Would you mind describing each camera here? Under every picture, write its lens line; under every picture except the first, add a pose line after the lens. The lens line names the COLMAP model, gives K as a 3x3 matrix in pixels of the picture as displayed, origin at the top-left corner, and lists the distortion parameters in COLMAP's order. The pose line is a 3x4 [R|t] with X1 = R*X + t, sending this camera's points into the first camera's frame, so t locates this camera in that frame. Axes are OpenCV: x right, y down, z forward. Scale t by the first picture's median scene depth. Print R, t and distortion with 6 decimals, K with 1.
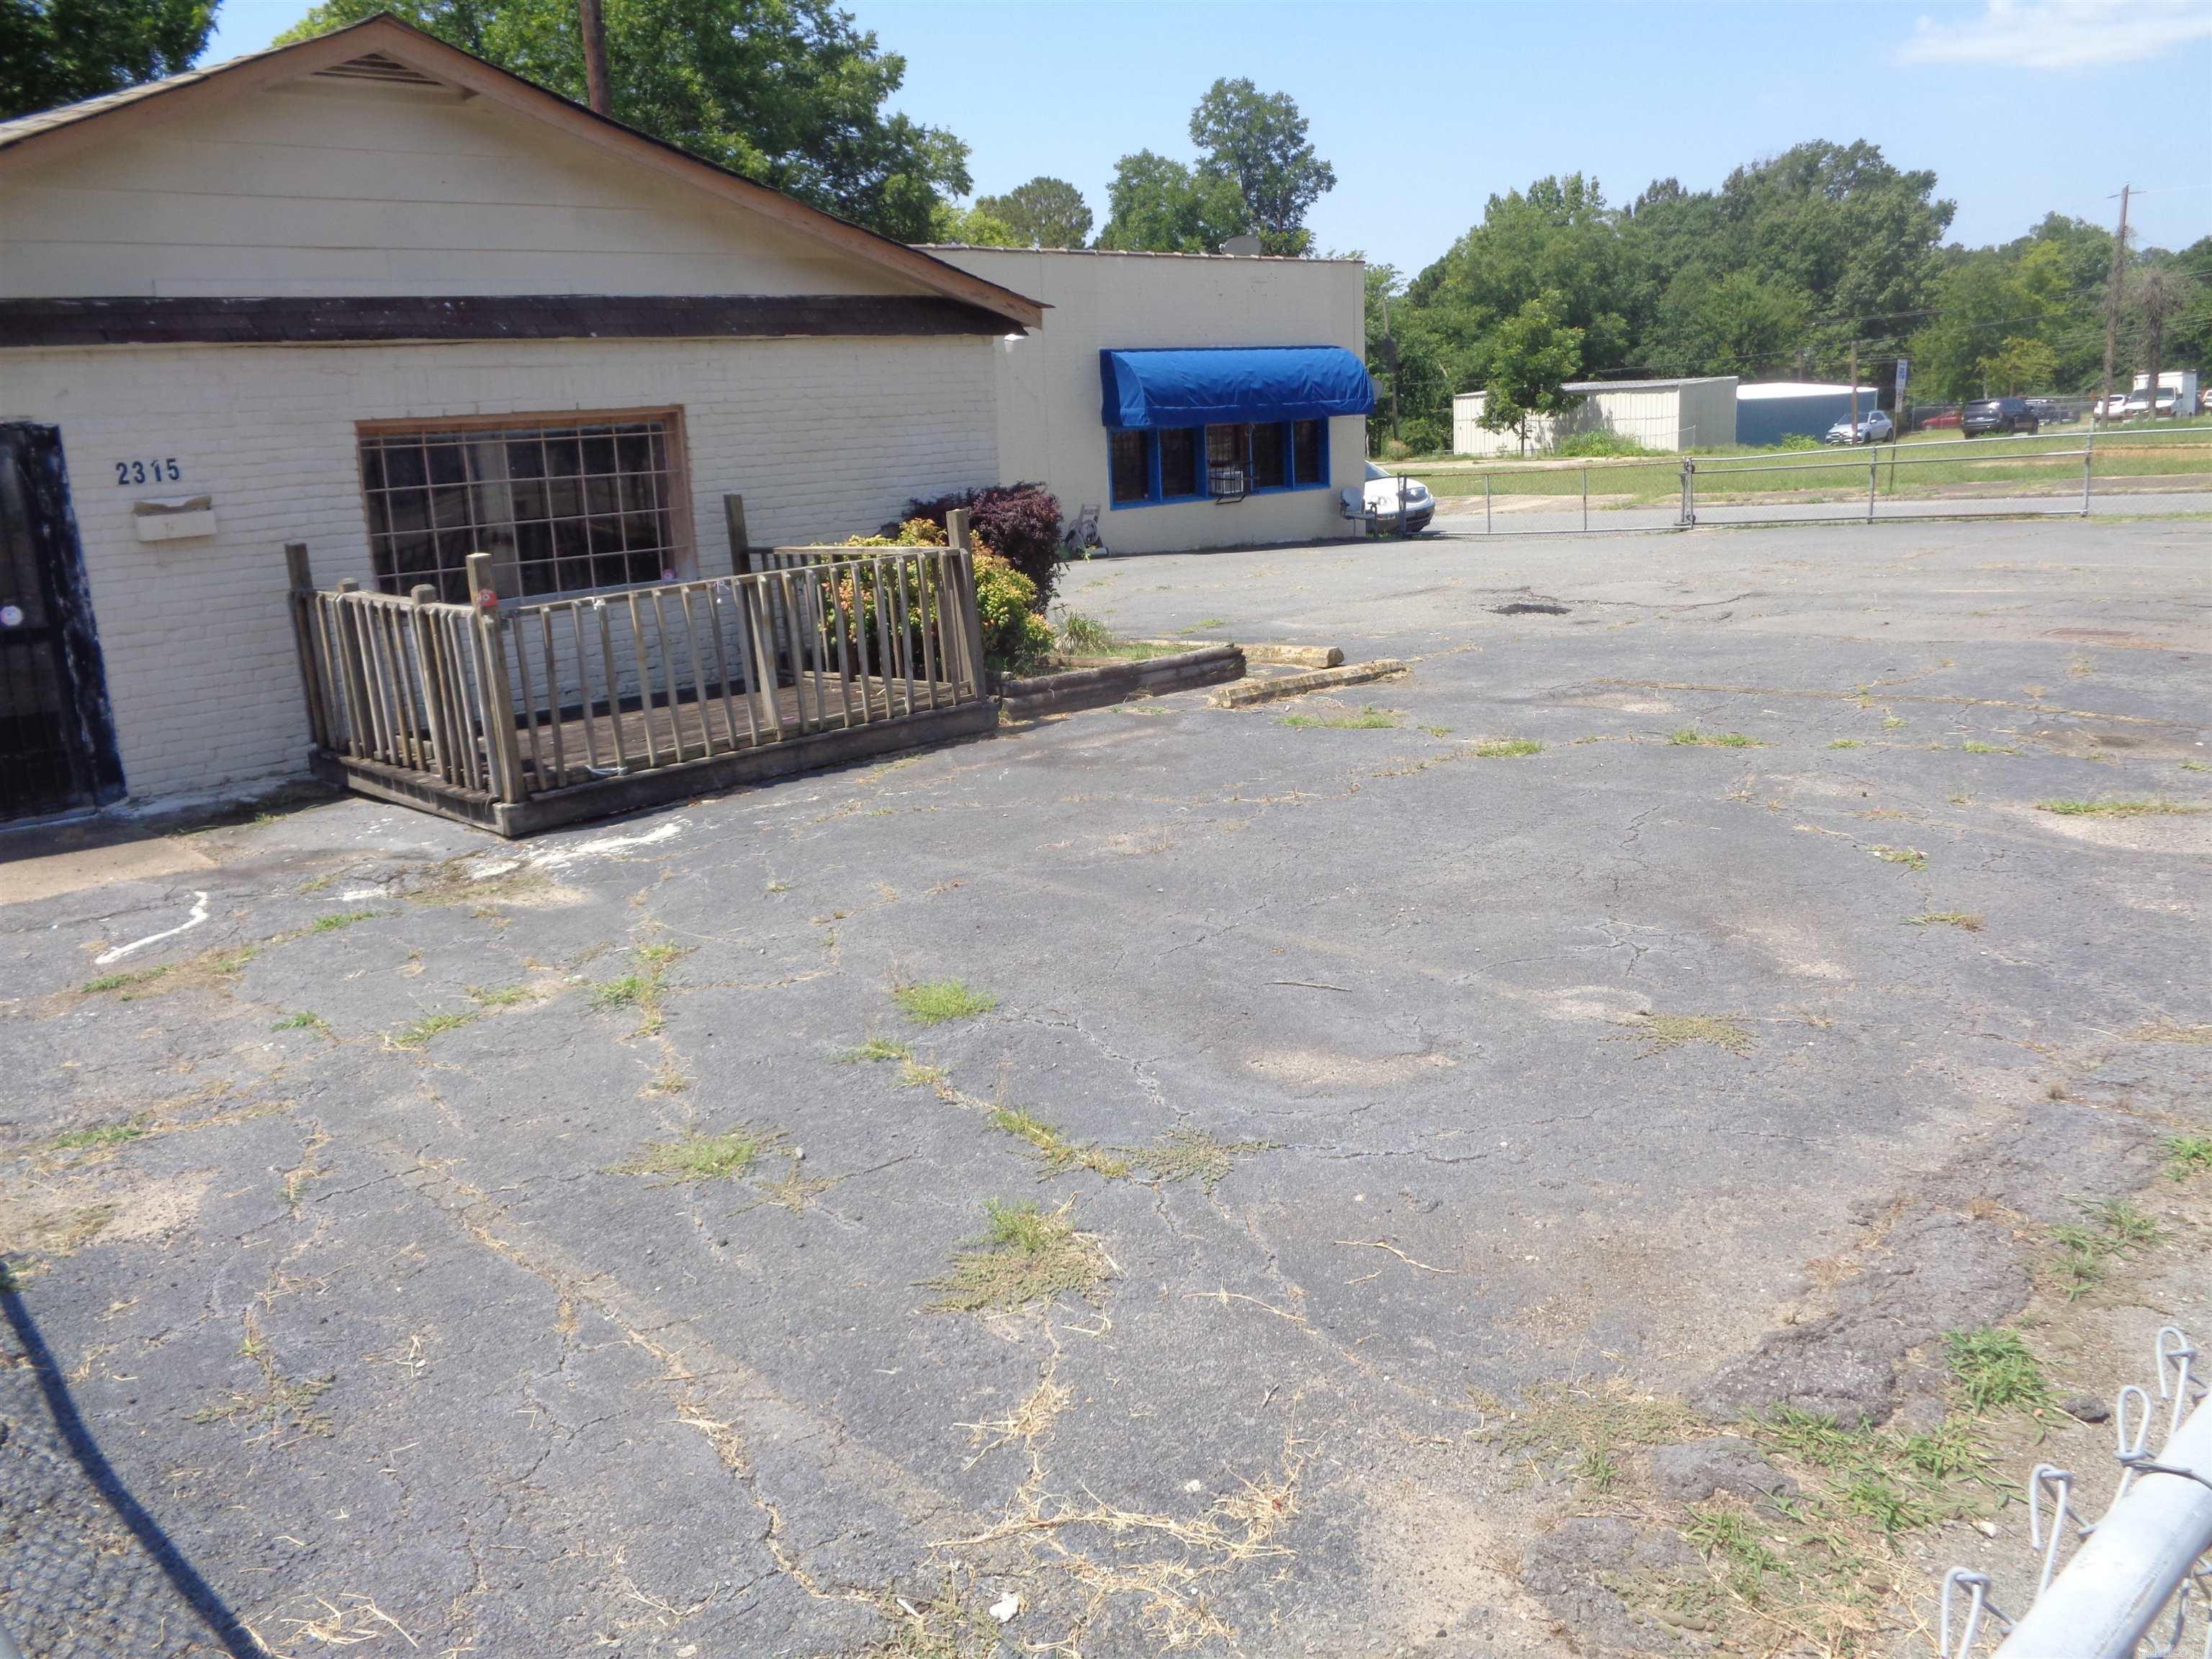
lens RADIAL K [[1738.9, 0, 1120.5], [0, 1738.9, 832.0], [0, 0, 1]] dist [-0.021939, 0.003608]
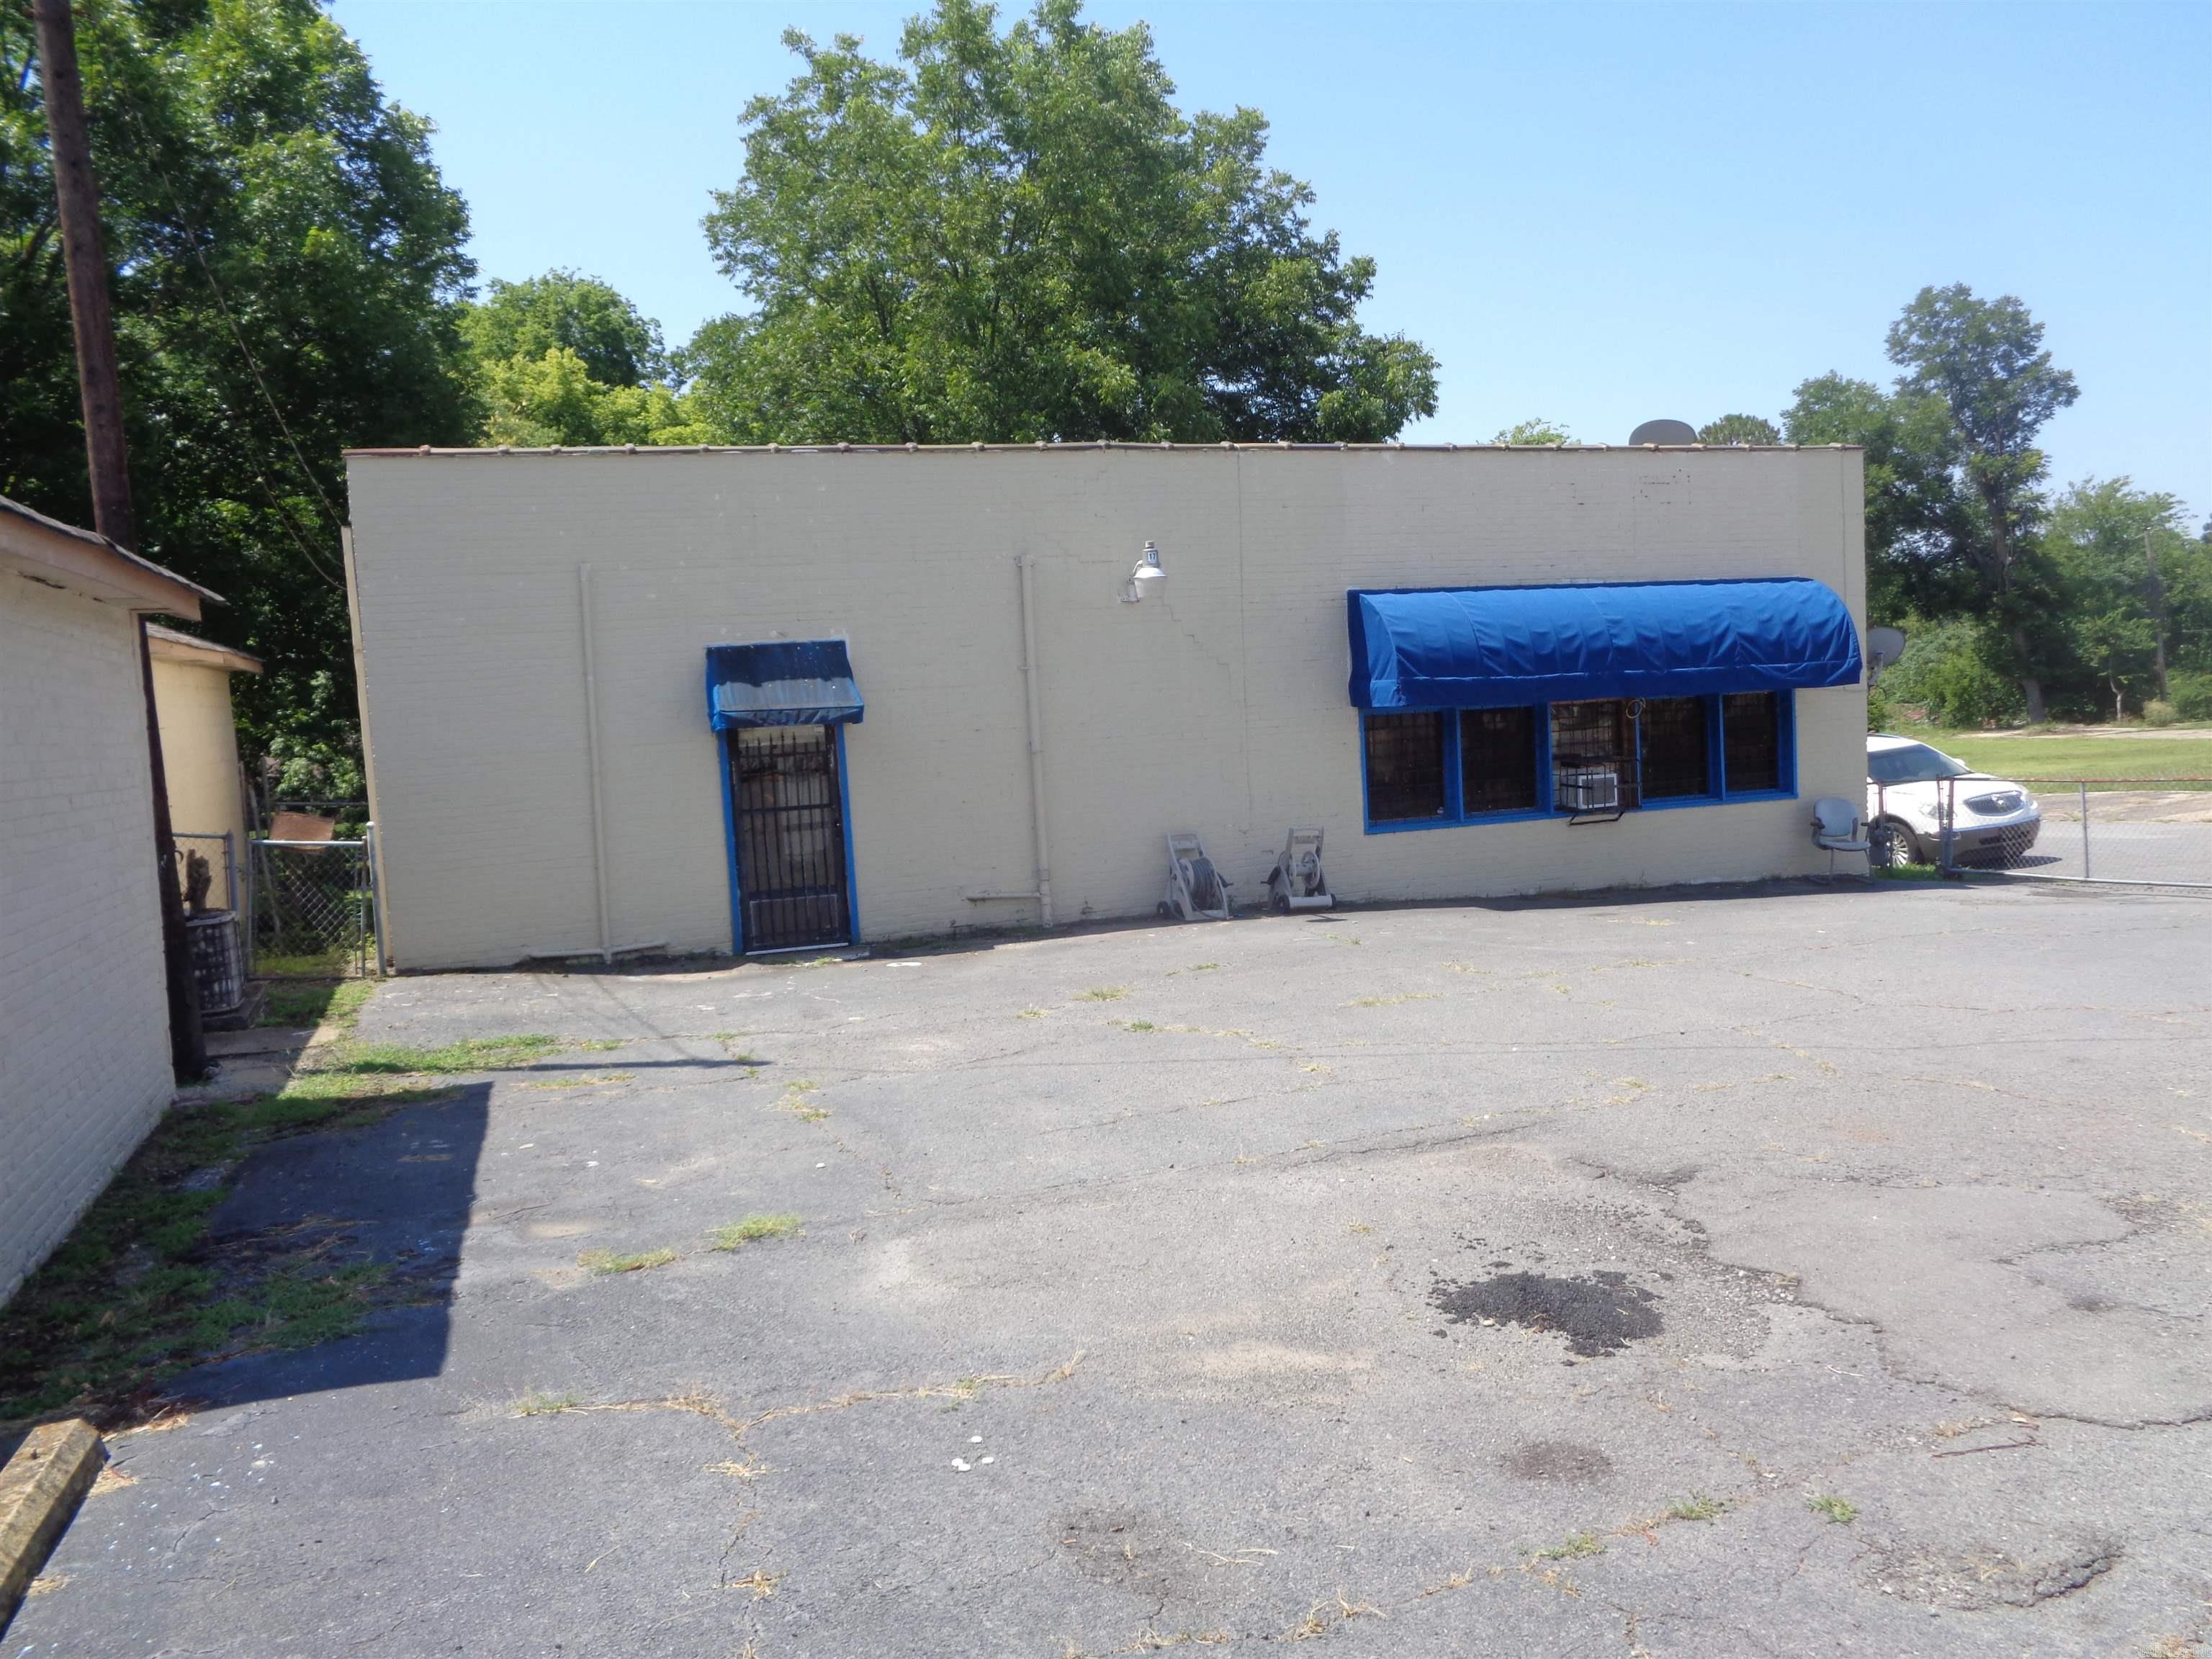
lens RADIAL K [[1756.9, 0, 1106.0], [0, 1756.9, 829.5], [0, 0, 1]] dist [-0.042183, 0.003442]
pose [[0.910868, 0.027301, -0.411793, 0.047966], [-0.086638, 0.988224, -0.126122, -0.026673], [0.403501, 0.150558, 0.902507, 0.103115]]
